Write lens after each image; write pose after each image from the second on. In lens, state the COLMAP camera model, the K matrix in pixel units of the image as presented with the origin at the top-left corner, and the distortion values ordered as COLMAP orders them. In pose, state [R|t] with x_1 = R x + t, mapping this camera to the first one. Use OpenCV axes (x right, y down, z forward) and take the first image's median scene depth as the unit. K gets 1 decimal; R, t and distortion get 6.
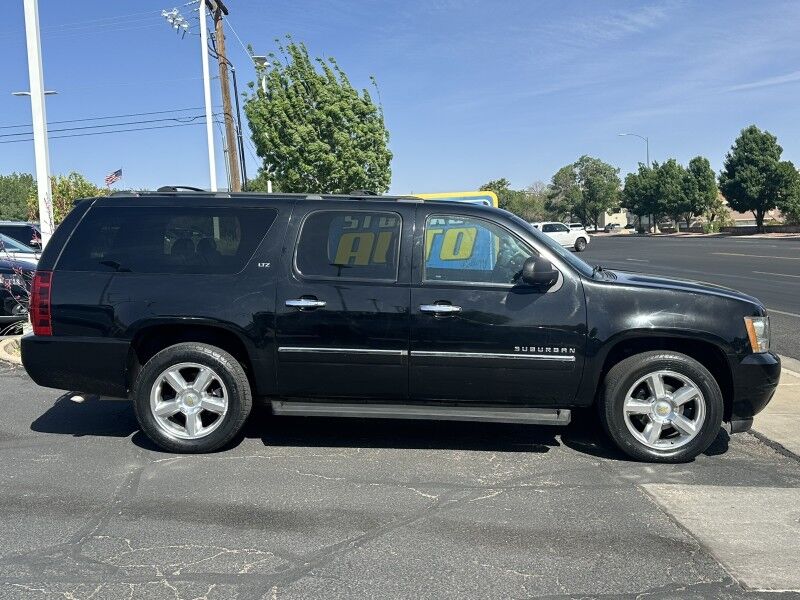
lens RADIAL K [[785.6, 0, 395.1], [0, 785.6, 311.9], [0, 0, 1]] dist [0.173200, -0.307940]
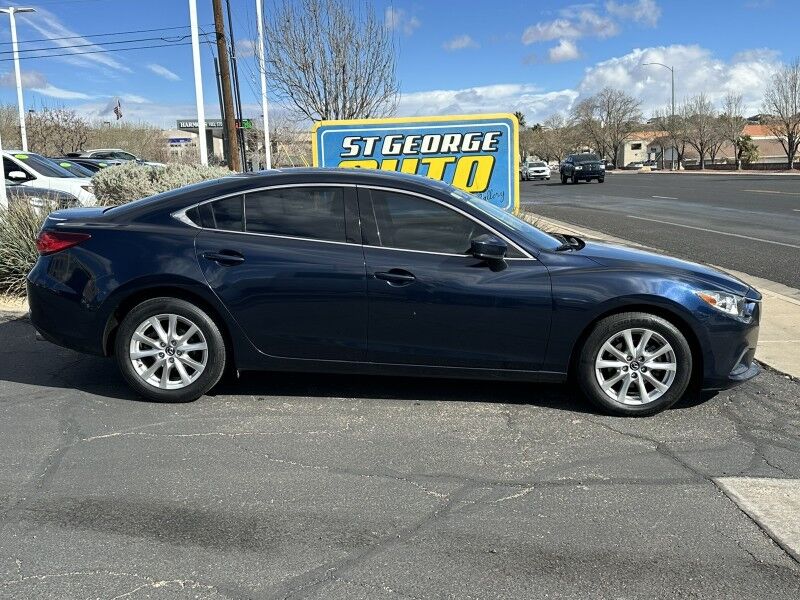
lens RADIAL K [[814.0, 0, 400.0], [0, 814.0, 300.0], [0, 0, 1]] dist [0.192281, -0.331203]
pose [[0.999974, 0.006658, -0.002744, 0.003962], [-0.006490, 0.998338, 0.057266, 0.001502], [0.003121, -0.057247, 0.998355, 0.103482]]
